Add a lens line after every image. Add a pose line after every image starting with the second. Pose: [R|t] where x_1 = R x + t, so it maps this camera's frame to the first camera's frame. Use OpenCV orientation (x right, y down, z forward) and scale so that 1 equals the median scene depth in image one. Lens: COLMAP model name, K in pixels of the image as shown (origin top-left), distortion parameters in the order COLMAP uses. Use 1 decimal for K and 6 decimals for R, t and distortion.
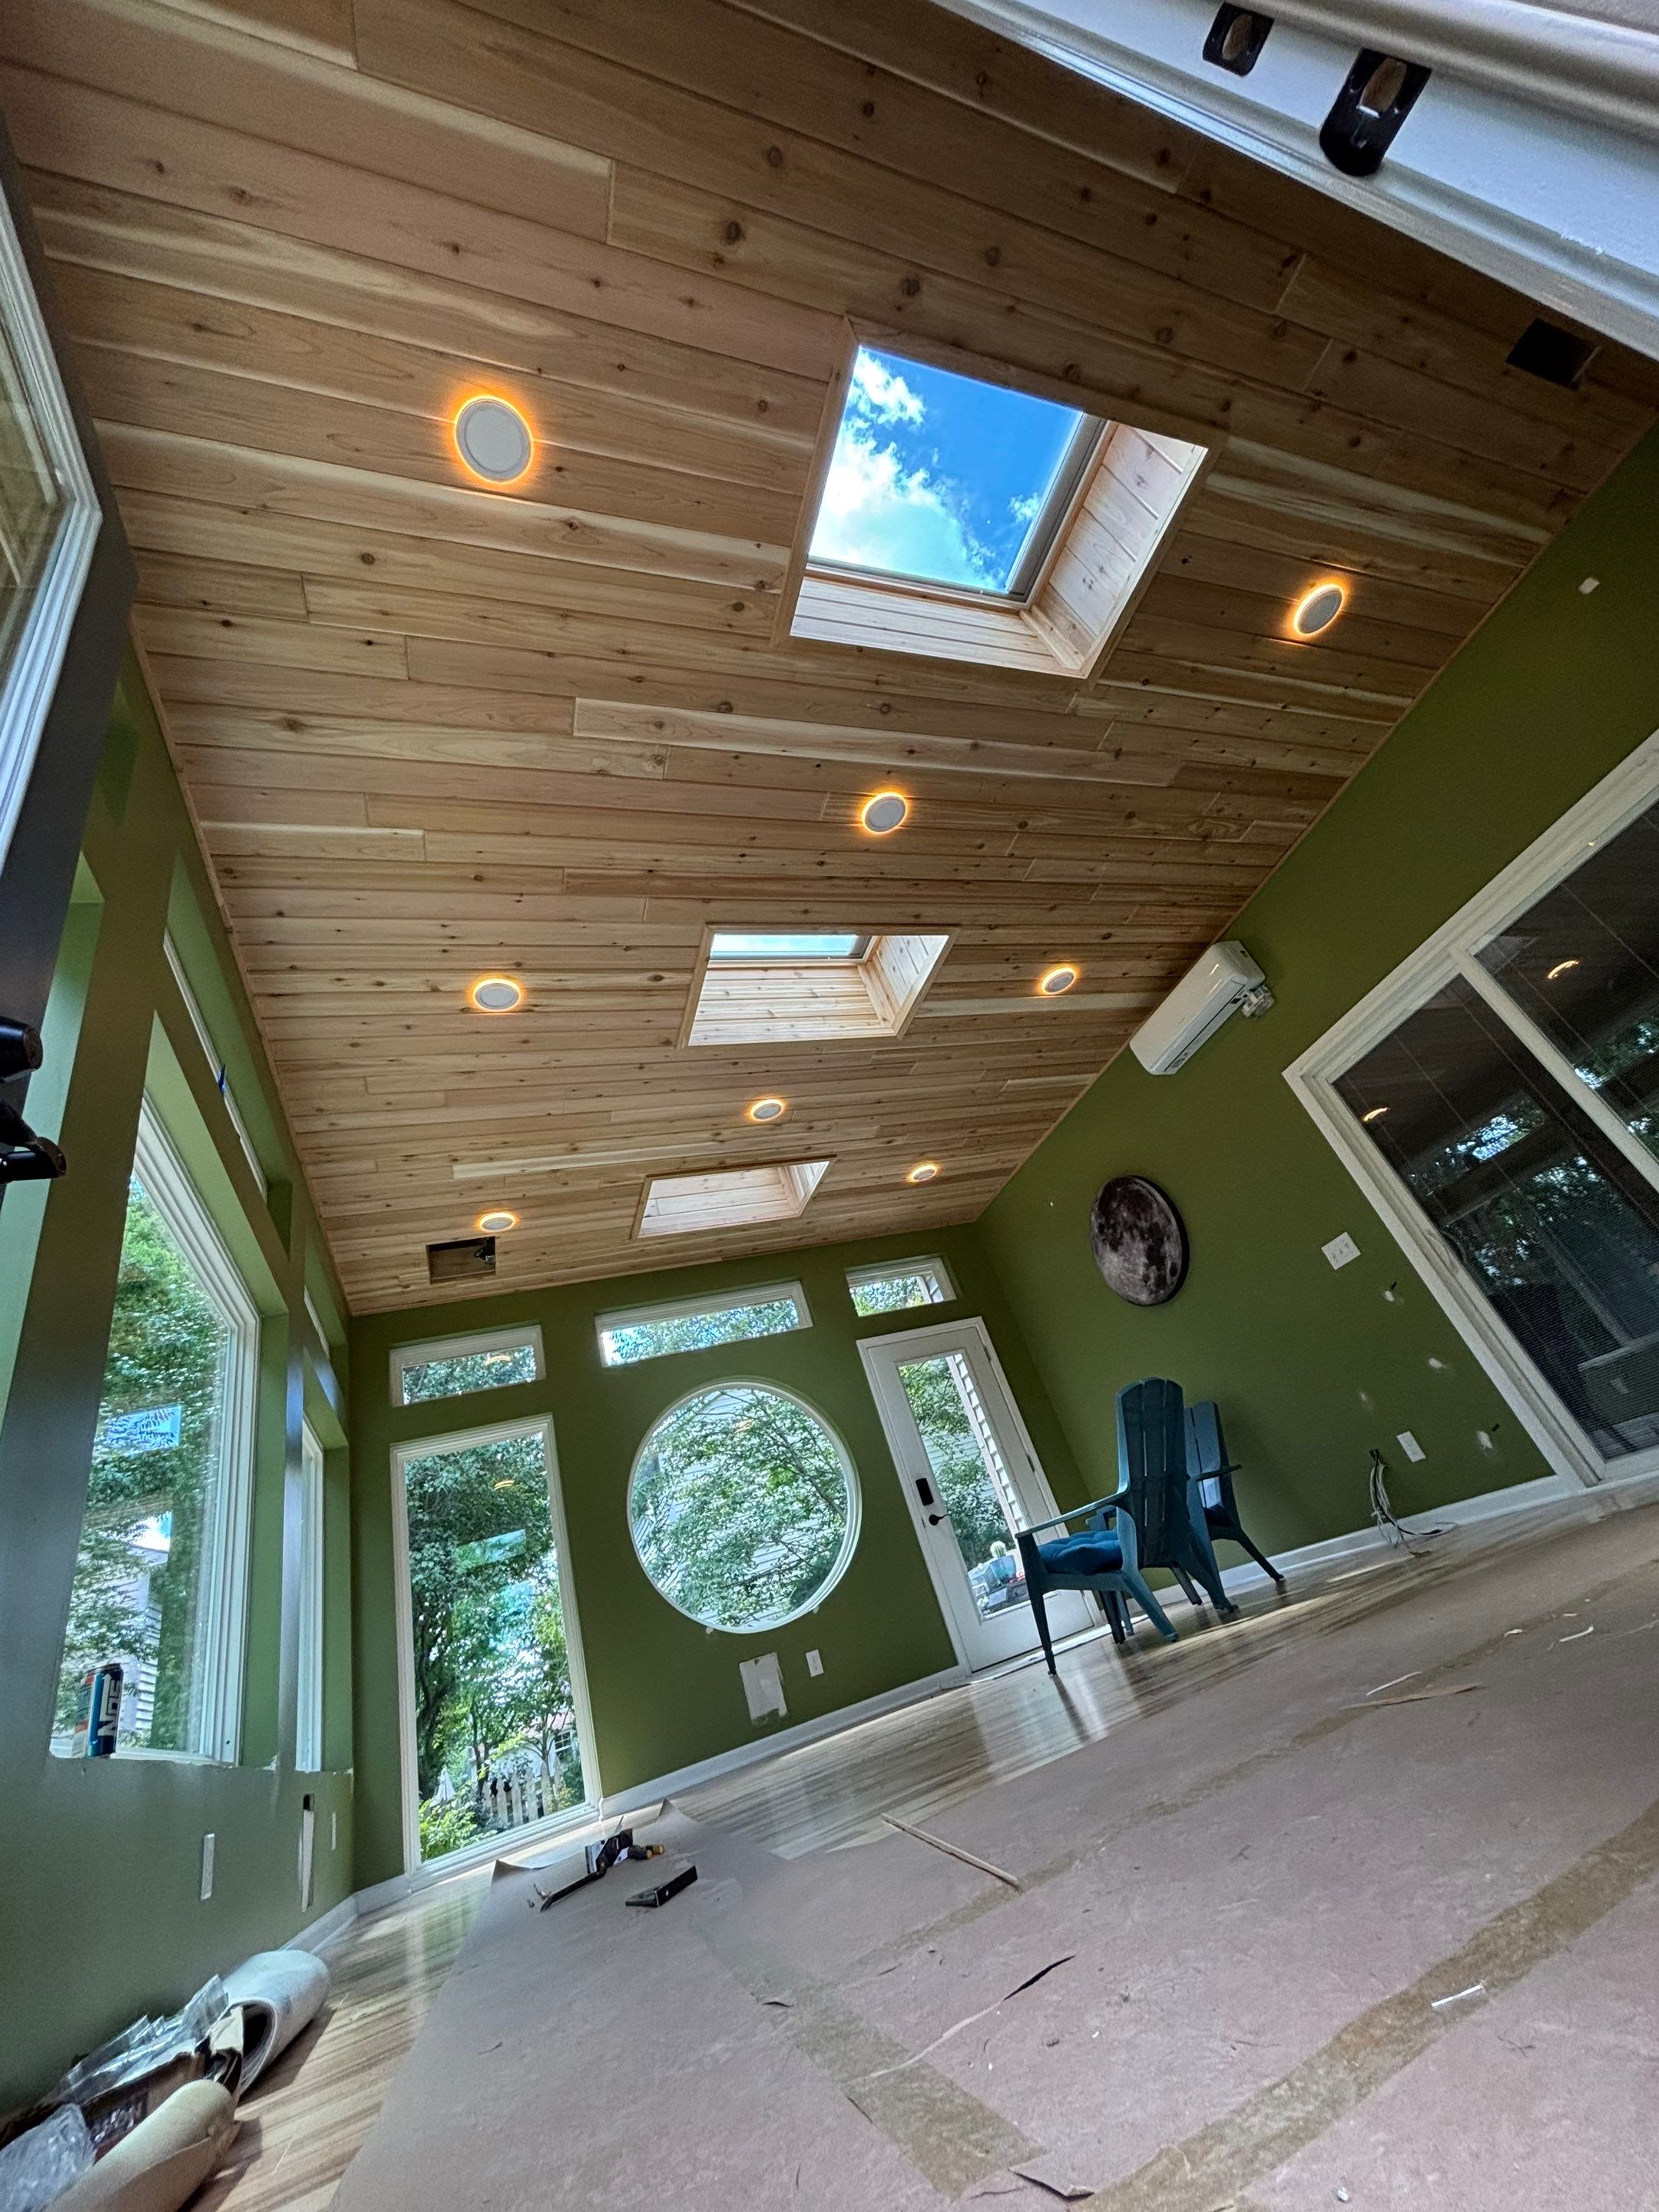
lens RADIAL K [[882.0, 0, 829.6], [0, 882.0, 1102.1], [0, 0, 1]] dist [-0.000221, -0.000200]
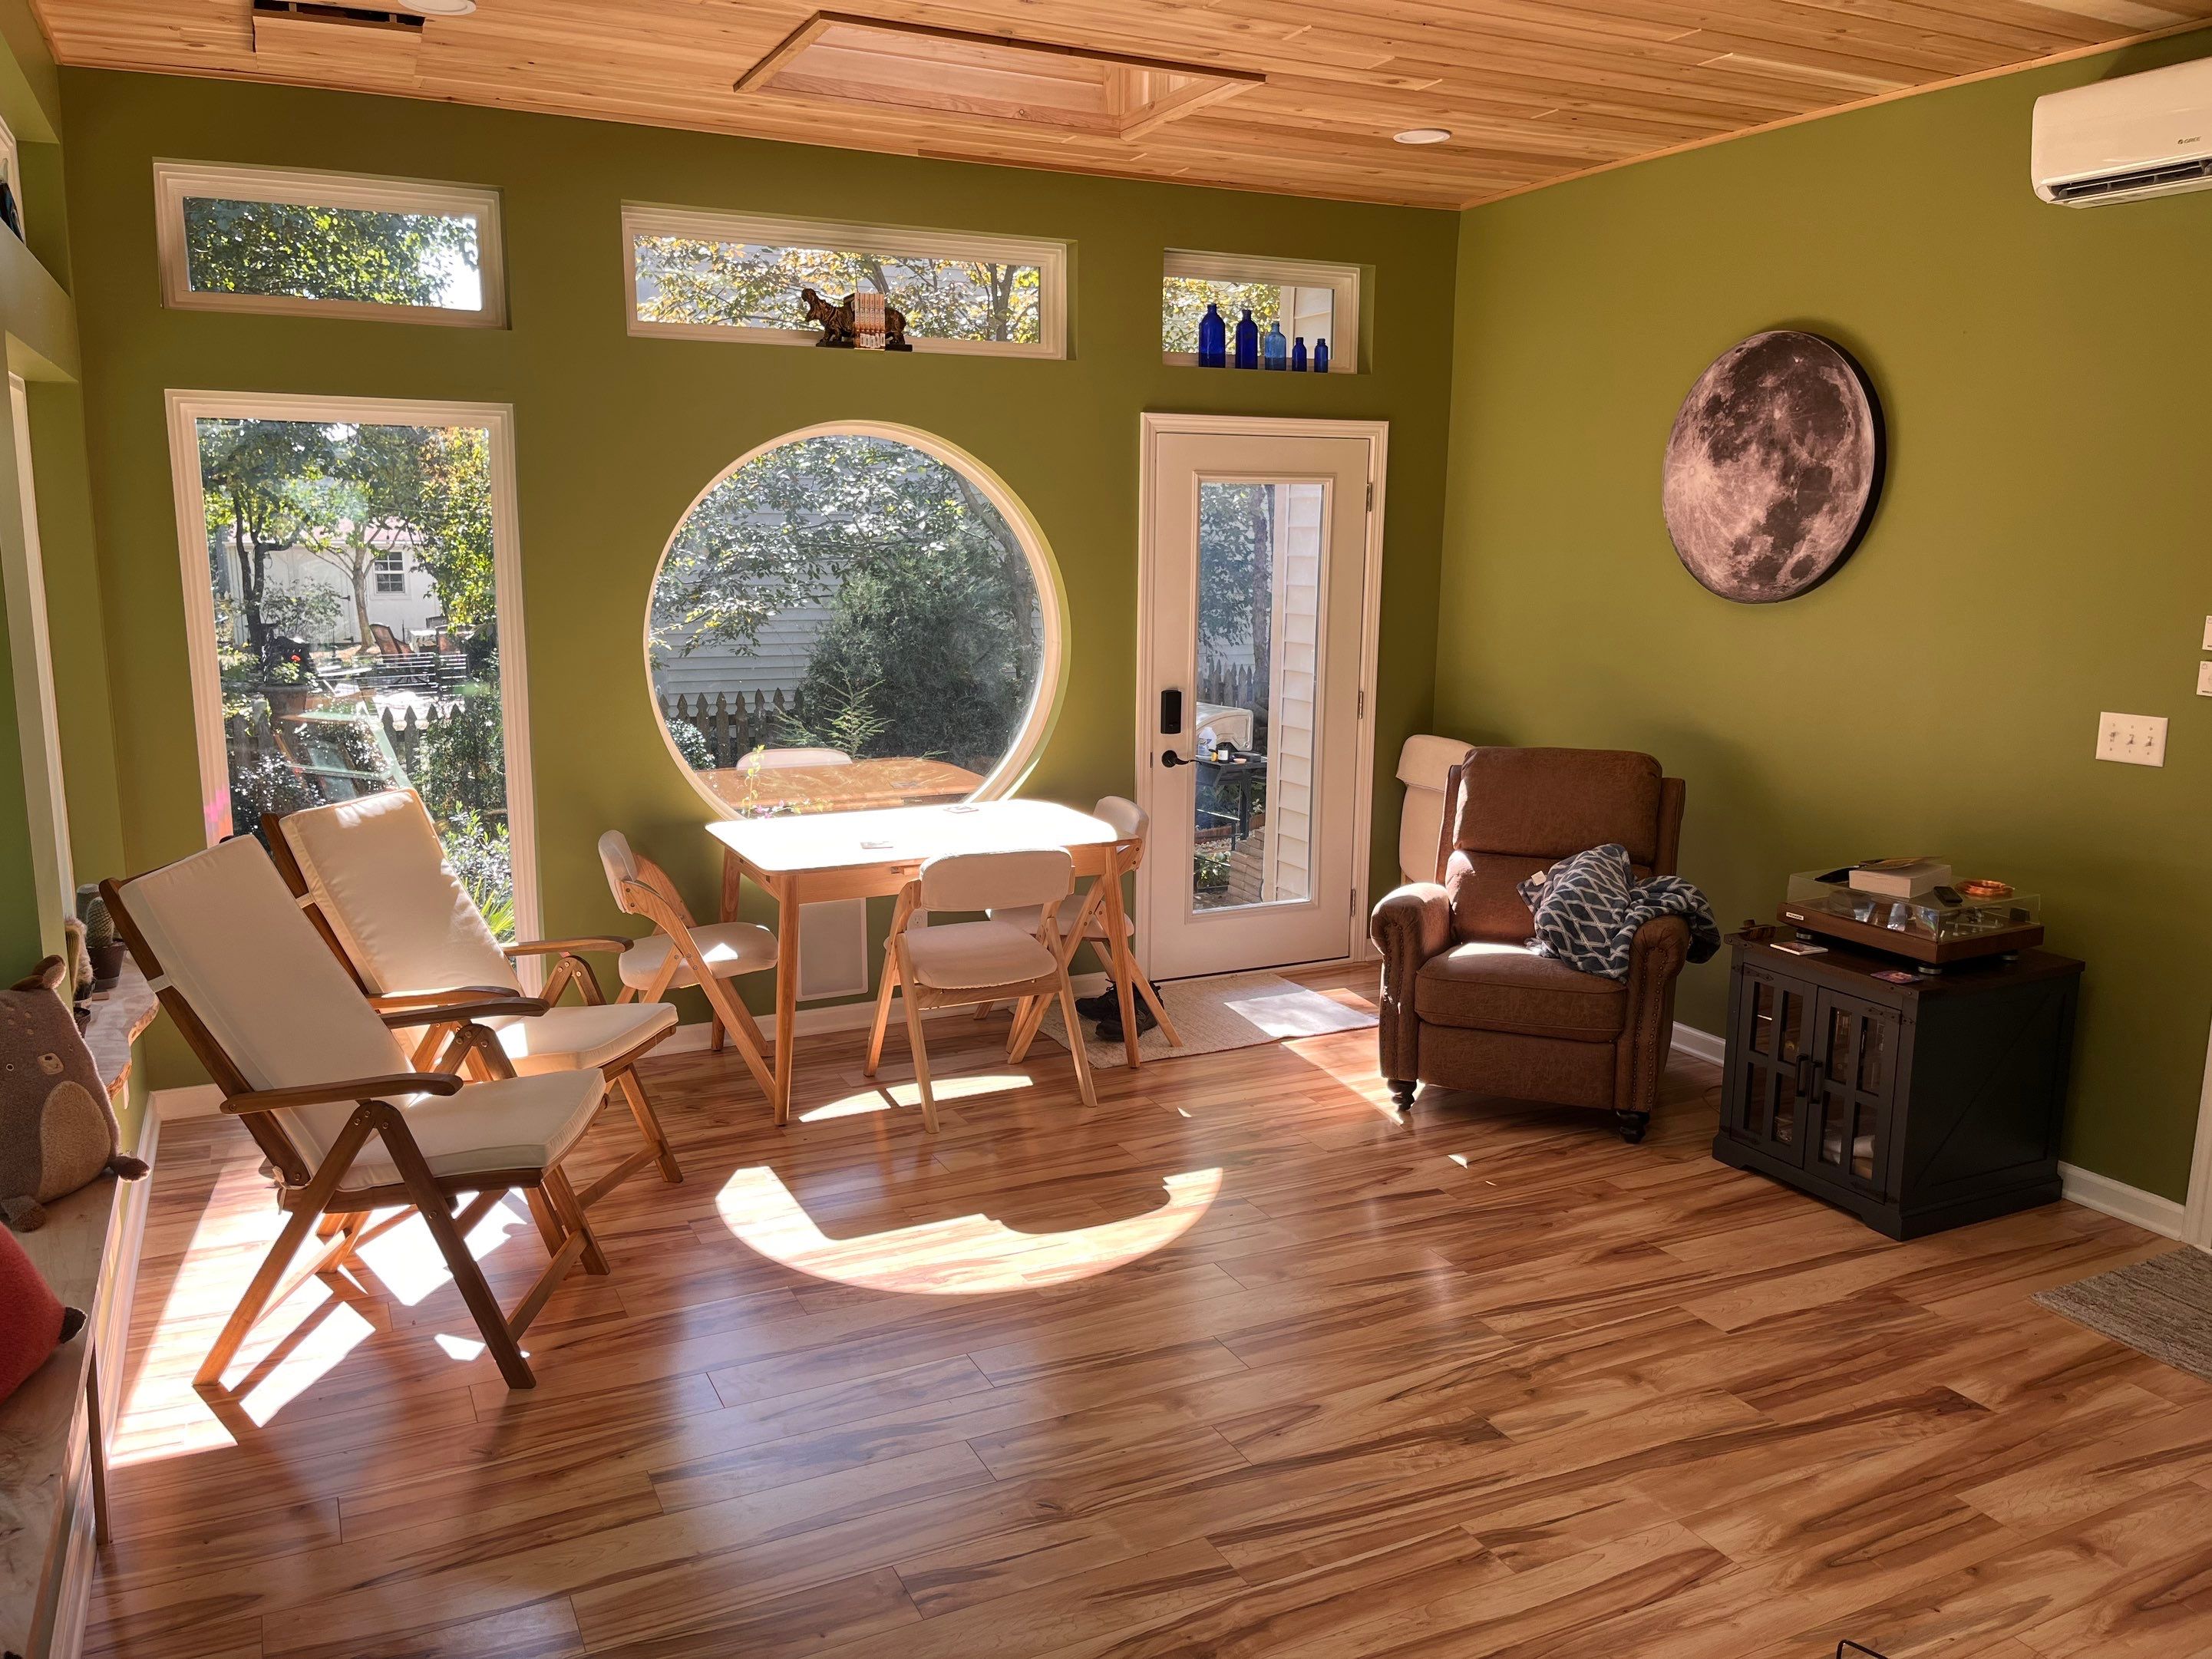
lens RADIAL K [[1678.3, 0, 1101.6], [0, 1678.3, 826.3], [0, 0, 1]] dist [0.034340, 0.001603]
pose [[0.943122, 0.265146, 0.200547, -0.133542], [-0.331353, 0.700797, 0.631735, -0.172316], [0.026959, -0.662255, 0.748793, 0.161441]]
